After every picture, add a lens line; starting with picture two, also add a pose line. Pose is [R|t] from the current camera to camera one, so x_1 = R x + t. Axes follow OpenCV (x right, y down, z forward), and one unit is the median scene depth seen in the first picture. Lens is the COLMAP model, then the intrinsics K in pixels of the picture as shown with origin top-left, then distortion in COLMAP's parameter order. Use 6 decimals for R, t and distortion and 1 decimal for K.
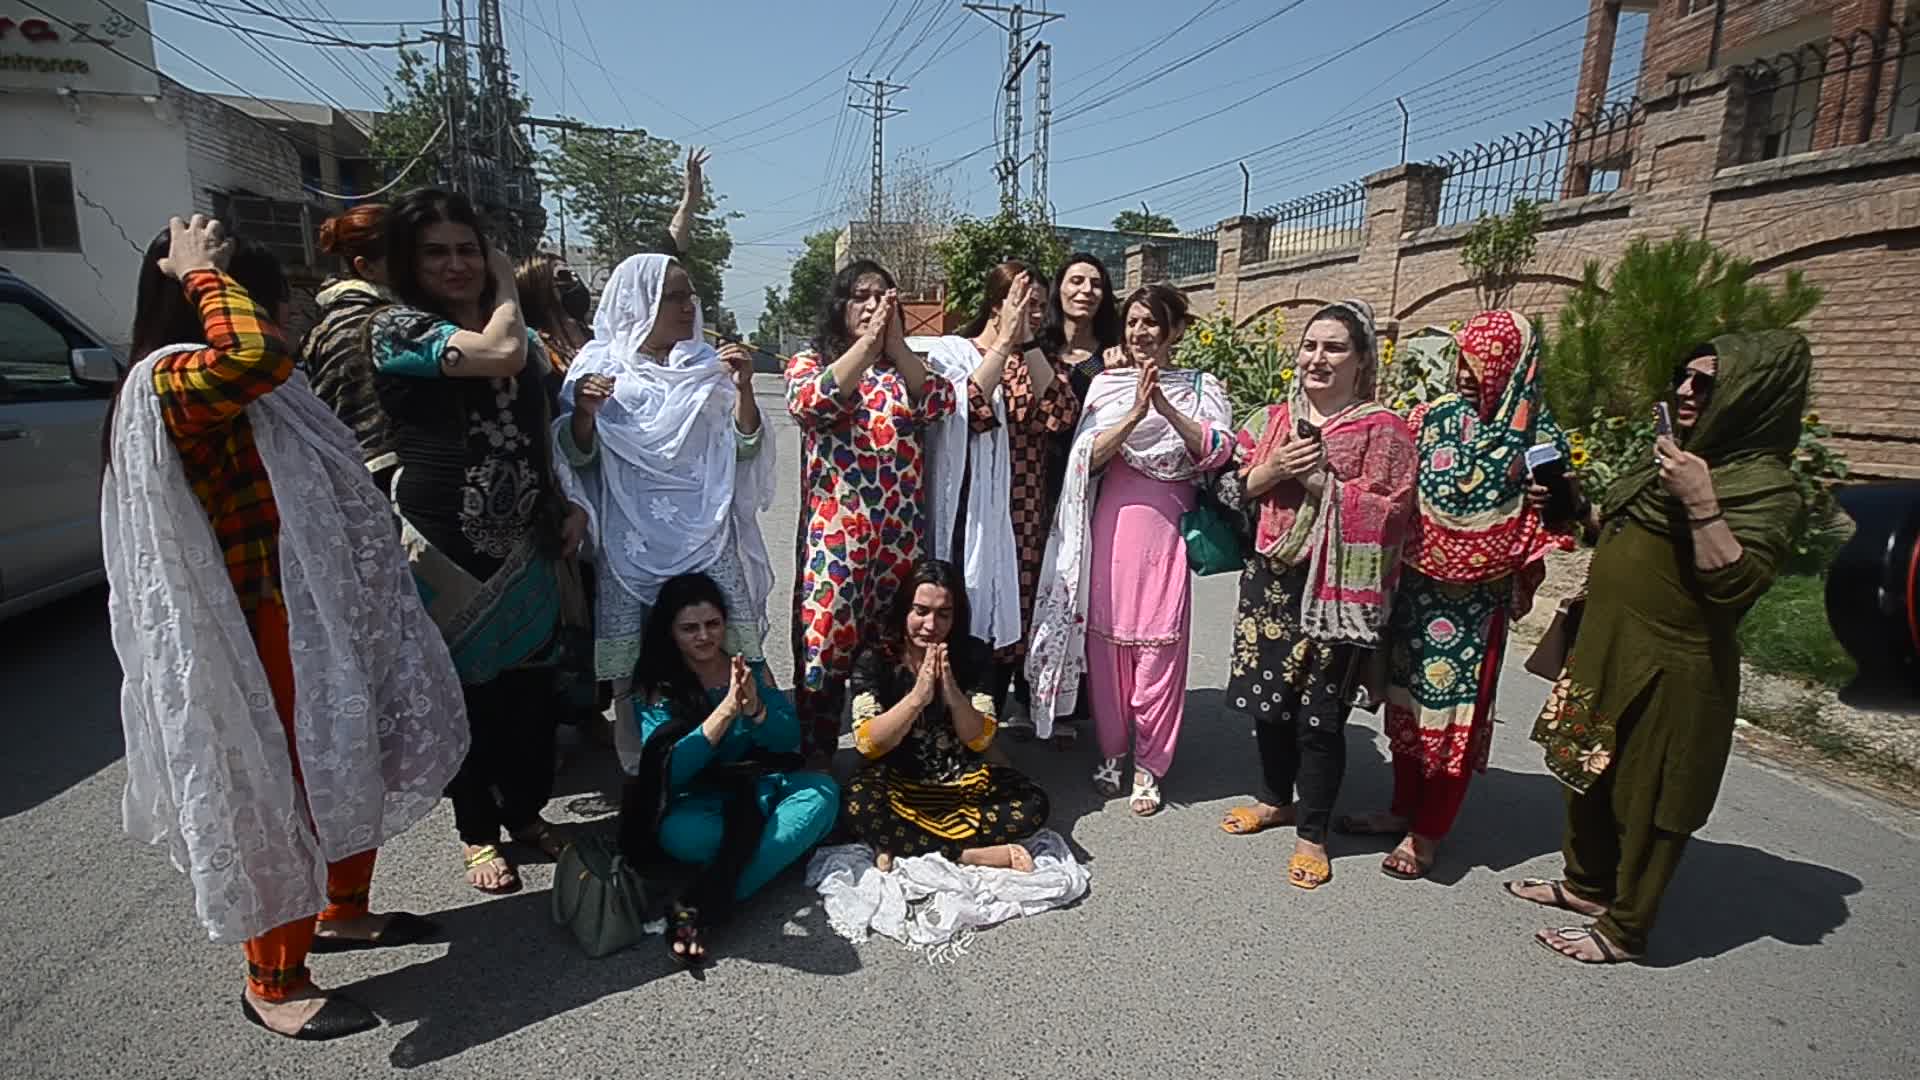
lens RADIAL K [[769.0, 0, 961.1], [0, 769.0, 537.0], [0, 0, 1]] dist [-0.001054, -0.000507]
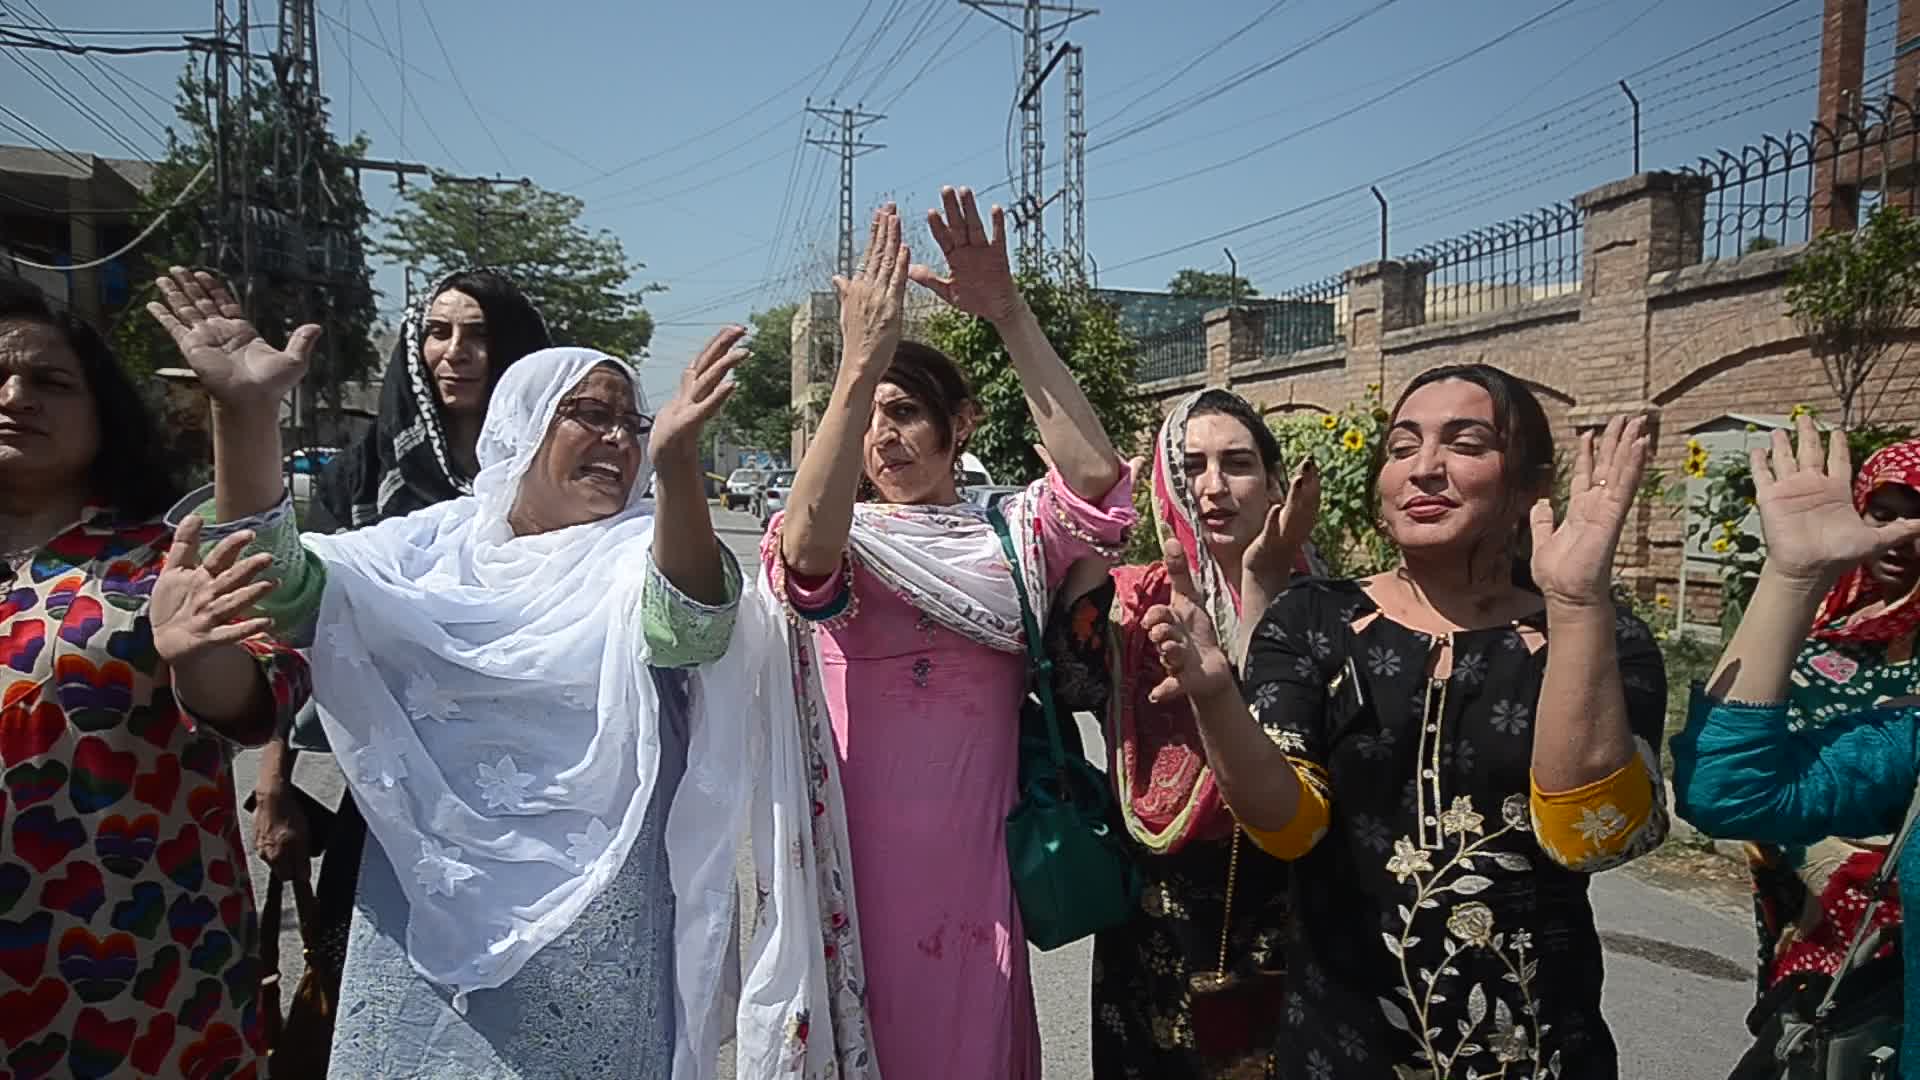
lens RADIAL K [[1000.5, 0, 959.1], [0, 1000.5, 545.0], [0, 0, 1]] dist [0.003493, 0.002938]
pose [[0.999693, -0.023472, -0.007916, -0.001964], [0.022060, 0.988958, -0.146546, -0.042634], [0.011268, 0.146327, 0.989172, 0.135709]]
